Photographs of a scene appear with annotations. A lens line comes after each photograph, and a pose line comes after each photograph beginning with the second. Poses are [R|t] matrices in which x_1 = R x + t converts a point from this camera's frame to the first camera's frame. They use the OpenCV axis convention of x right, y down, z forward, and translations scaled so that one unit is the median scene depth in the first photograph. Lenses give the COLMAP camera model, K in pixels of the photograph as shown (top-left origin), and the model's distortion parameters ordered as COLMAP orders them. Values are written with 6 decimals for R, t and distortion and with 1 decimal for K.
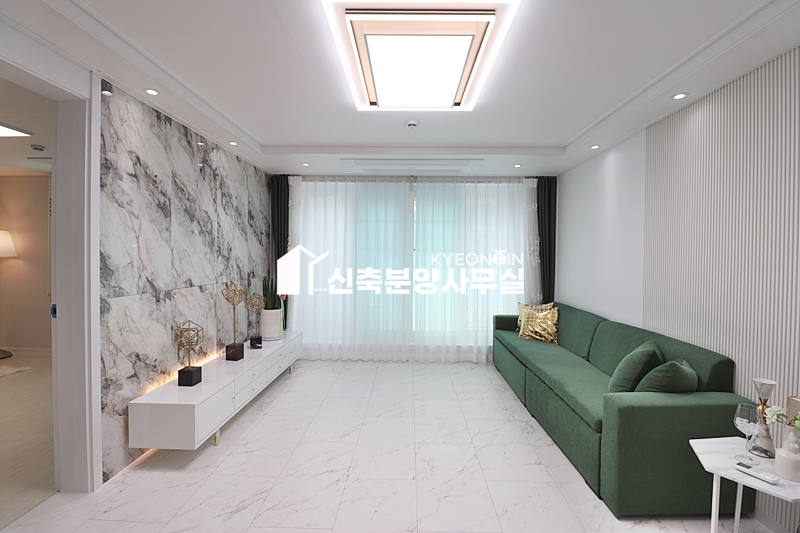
lens RADIAL K [[368.4, 0, 406.4], [0, 368.4, 259.4], [0, 0, 1]] dist [-0.006185, -0.009579]
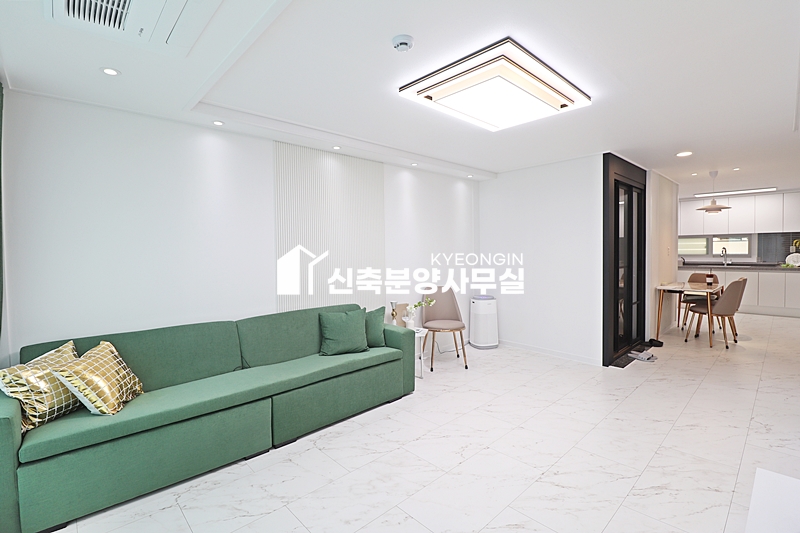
lens RADIAL K [[368.4, 0, 397.4], [0, 368.4, 258.0], [0, 0, 1]] dist [-0.006185, -0.009579]
pose [[-0.686415, -0.016174, 0.727030, -0.296005], [0.015919, 0.999179, 0.037258, -0.016548], [-0.727036, 0.037148, -0.685594, 0.960847]]
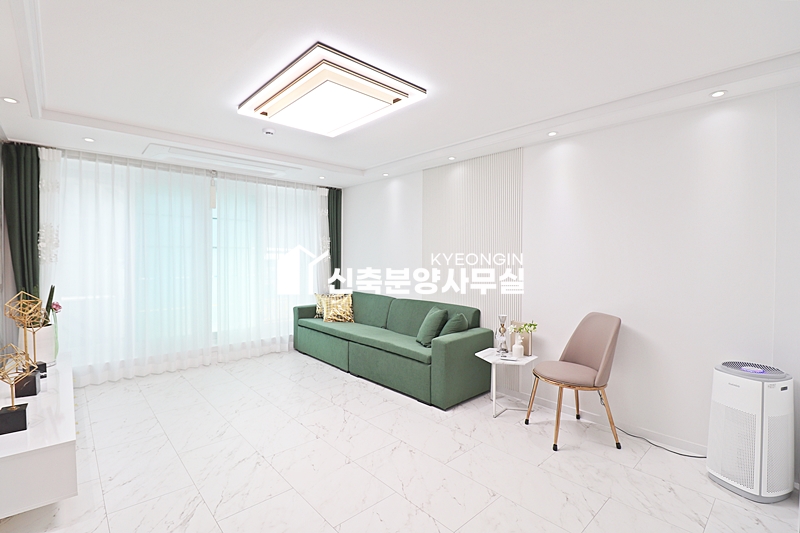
lens RADIAL K [[368.4, 0, 406.7], [0, 368.4, 259.4], [0, 0, 1]] dist [-0.006185, -0.009579]
pose [[0.719069, -0.014801, 0.694781, -0.296814], [0.009046, 0.999888, 0.011938, -0.002407], [-0.694880, -0.002299, 0.719122, -0.038148]]
